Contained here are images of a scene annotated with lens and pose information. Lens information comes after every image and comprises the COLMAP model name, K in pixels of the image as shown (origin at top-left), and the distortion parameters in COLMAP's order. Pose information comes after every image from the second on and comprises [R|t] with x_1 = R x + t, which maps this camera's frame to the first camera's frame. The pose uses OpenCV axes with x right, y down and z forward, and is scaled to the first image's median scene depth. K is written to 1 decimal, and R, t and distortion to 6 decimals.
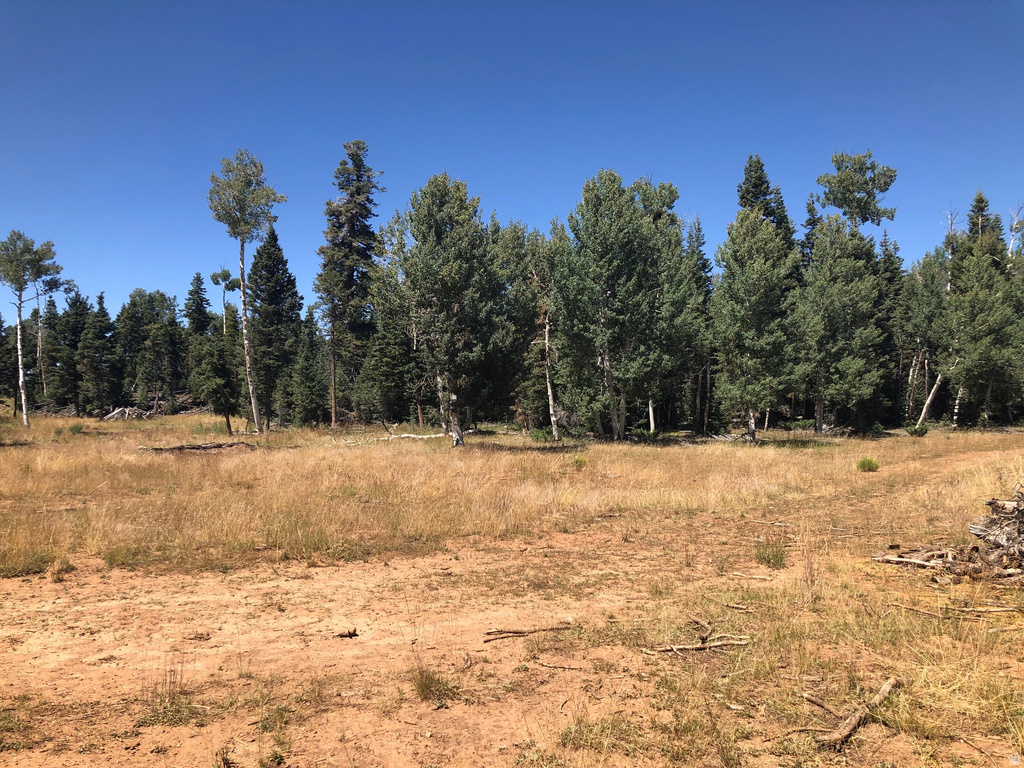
lens RADIAL K [[824.3, 0, 511.7], [0, 824.3, 385.6], [0, 0, 1]] dist [-0.002193, -0.004264]
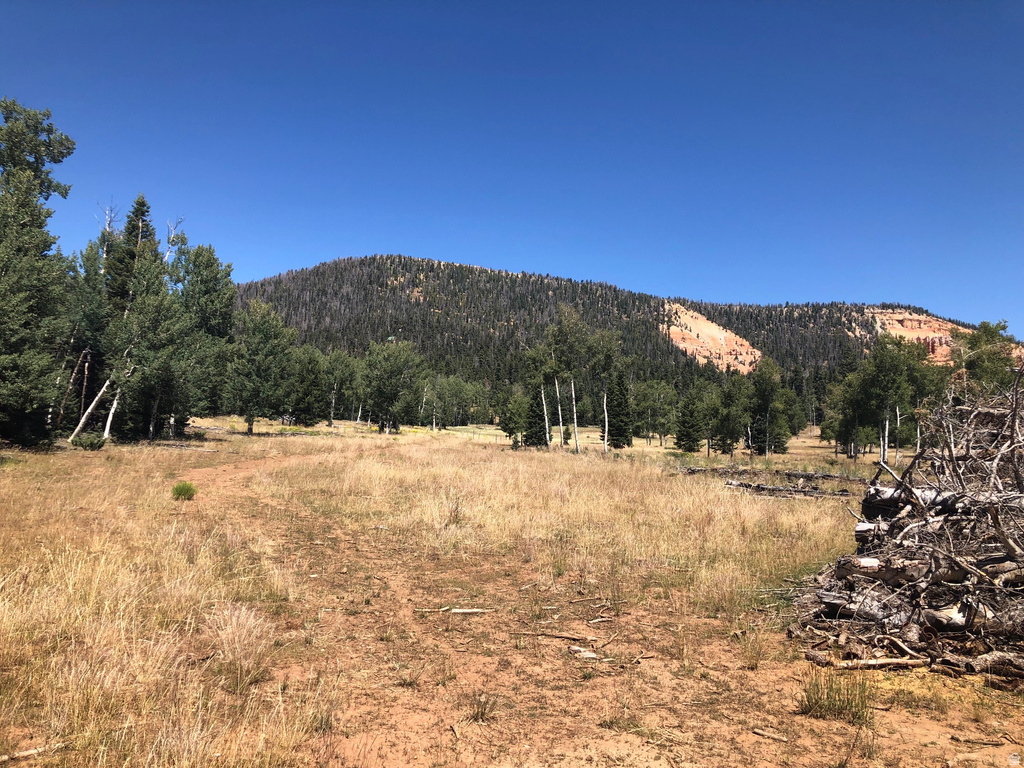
lens RADIAL K [[824.3, 0, 512.0], [0, 824.3, 383.0], [0, 0, 1]] dist [-0.002193, -0.004264]
pose [[0.489867, 0.082148, 0.867918, -0.040744], [-0.070949, 0.996005, -0.054227, 0.005504], [-0.868905, -0.035013, 0.493739, 0.159205]]
